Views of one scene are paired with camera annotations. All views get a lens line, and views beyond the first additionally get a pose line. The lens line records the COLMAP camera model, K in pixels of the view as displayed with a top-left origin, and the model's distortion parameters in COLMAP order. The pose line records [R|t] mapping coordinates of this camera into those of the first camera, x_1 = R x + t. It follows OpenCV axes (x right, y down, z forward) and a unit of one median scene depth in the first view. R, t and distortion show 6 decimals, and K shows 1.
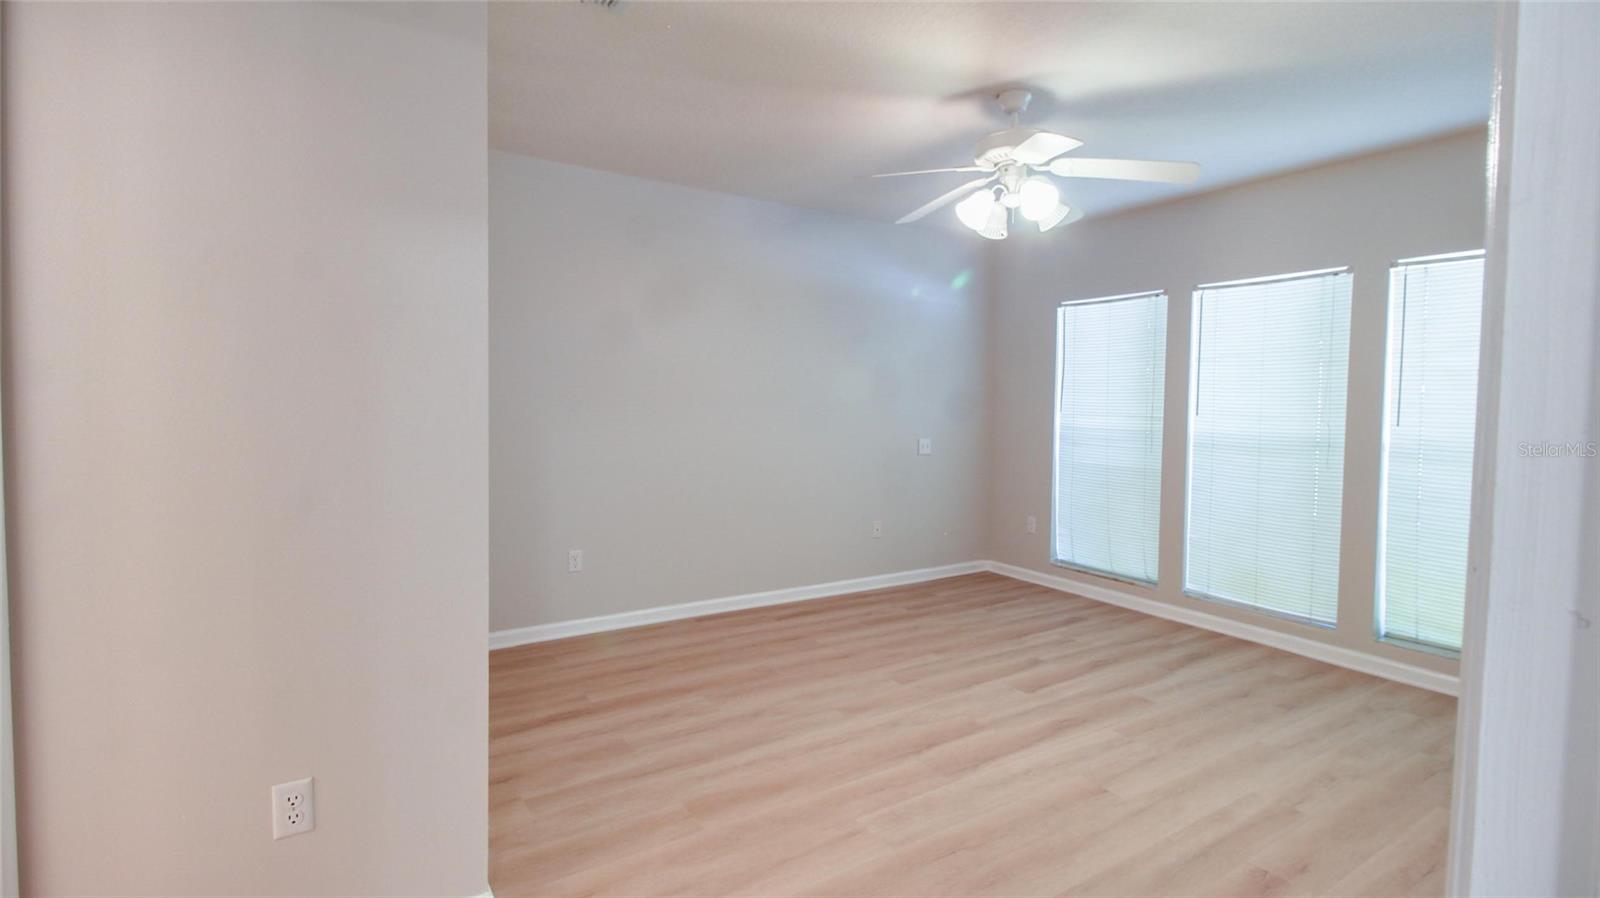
lens RADIAL K [[733.6, 0, 810.8], [0, 733.6, 447.4], [0, 0, 1]] dist [0.017888, -0.012968]
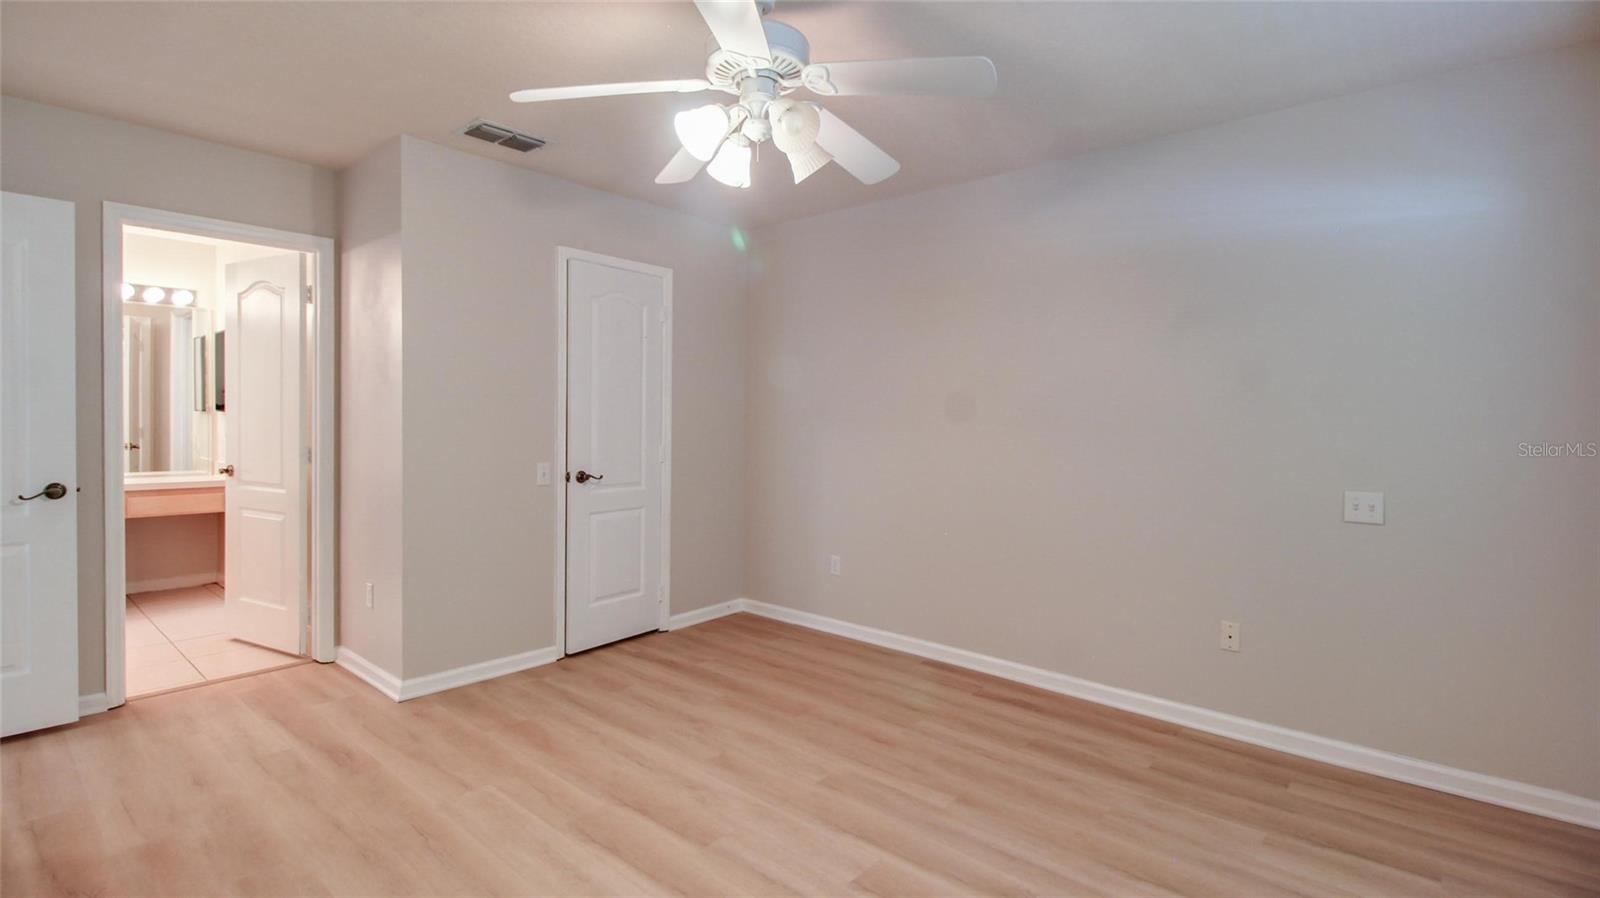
lens RADIAL K [[733.6, 0, 799.0], [0, 733.6, 436.1], [0, 0, 1]] dist [0.017888, -0.012968]
pose [[0.280731, 0.012497, -0.959705, 0.808246], [-0.068164, 0.997650, -0.006948, -0.030538], [0.957363, 0.067368, 0.280923, 0.704902]]
